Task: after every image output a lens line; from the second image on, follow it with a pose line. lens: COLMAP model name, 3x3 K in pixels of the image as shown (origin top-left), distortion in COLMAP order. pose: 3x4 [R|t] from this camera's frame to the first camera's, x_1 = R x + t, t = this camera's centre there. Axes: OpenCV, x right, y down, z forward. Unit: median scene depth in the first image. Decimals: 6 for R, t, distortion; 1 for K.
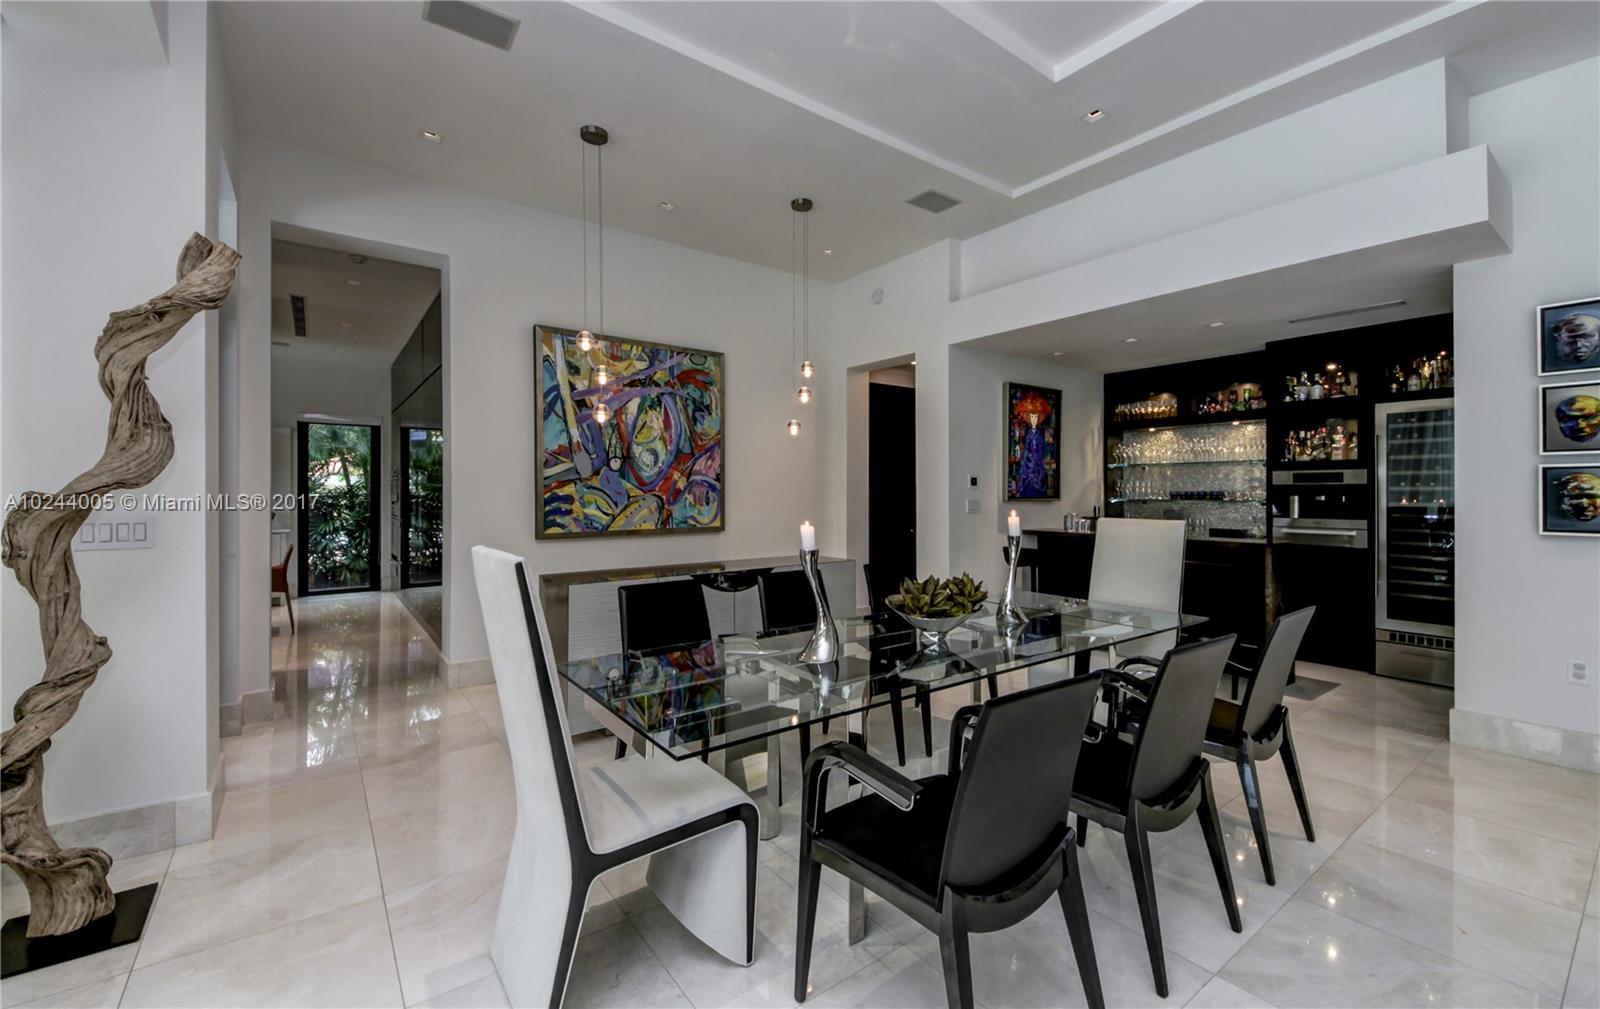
lens RADIAL K [[658.1, 0, 800.1], [0, 658.1, 497.7], [0, 0, 1]] dist [0.017679, -0.000045]
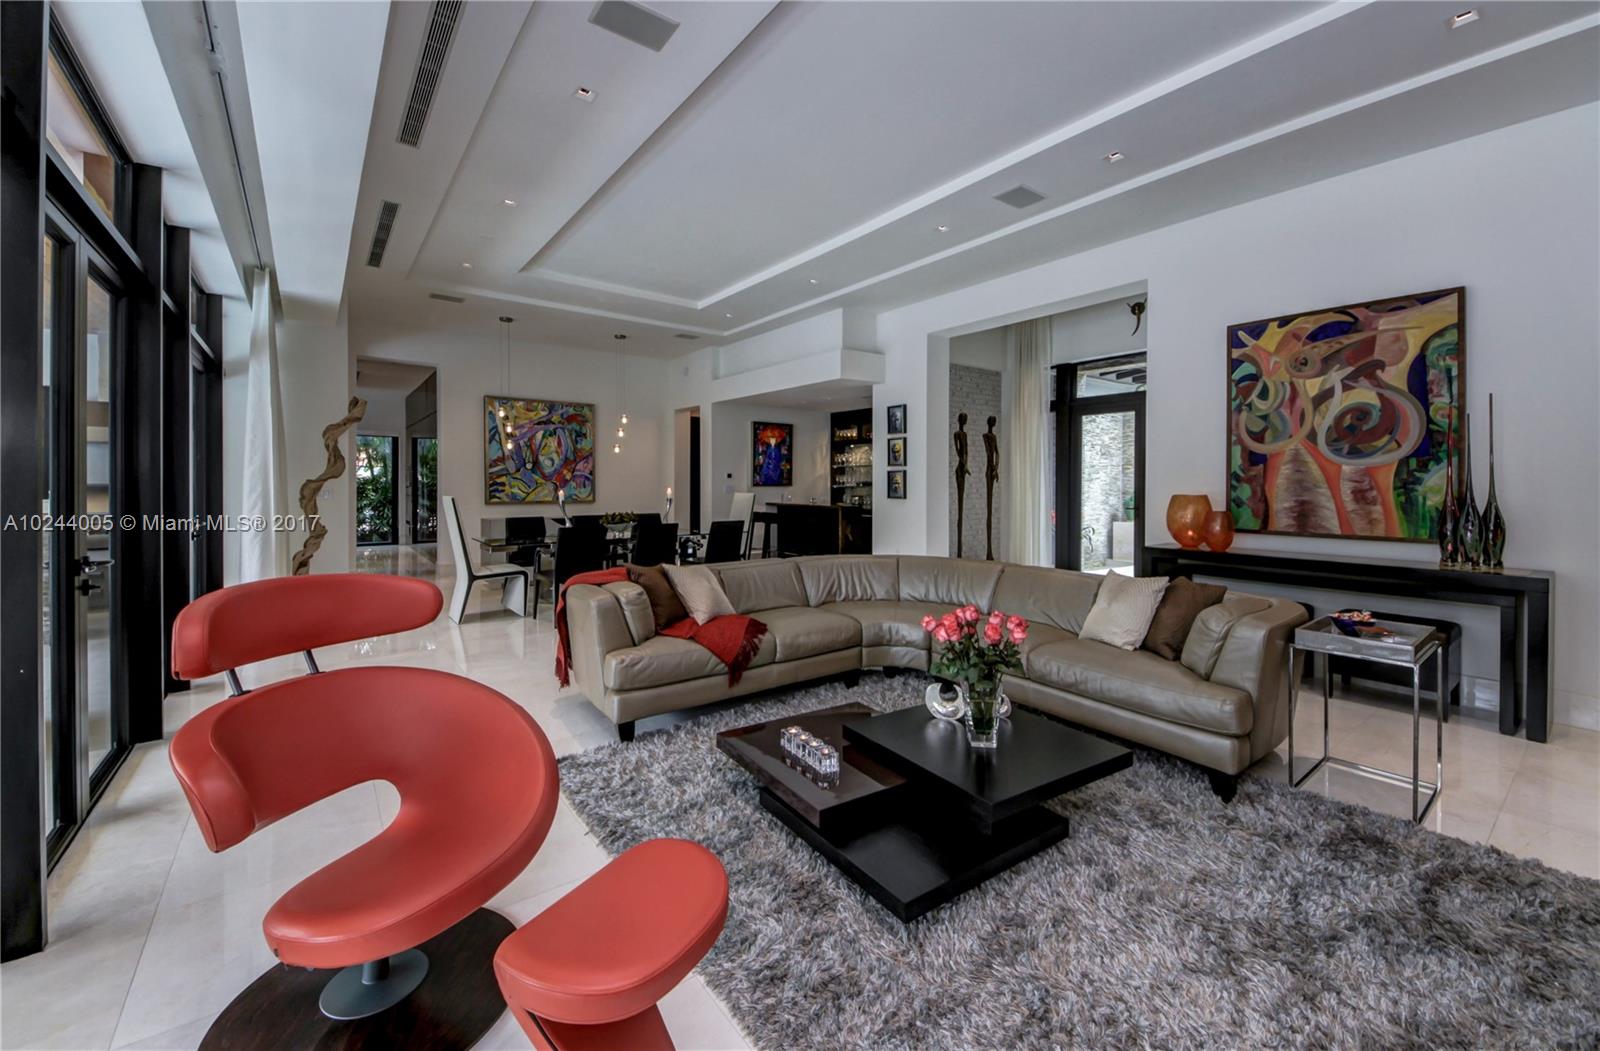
lens RADIAL K [[612.4, 0, 807.4], [0, 612.4, 487.9], [0, 0, 1]] dist [0.001968, 0.000100]
pose [[0.999308, 0.003285, 0.037048, 0.419264], [-0.003372, 0.999992, 0.002276, 0.005292], [-0.037040, -0.002400, 0.999311, -0.729856]]
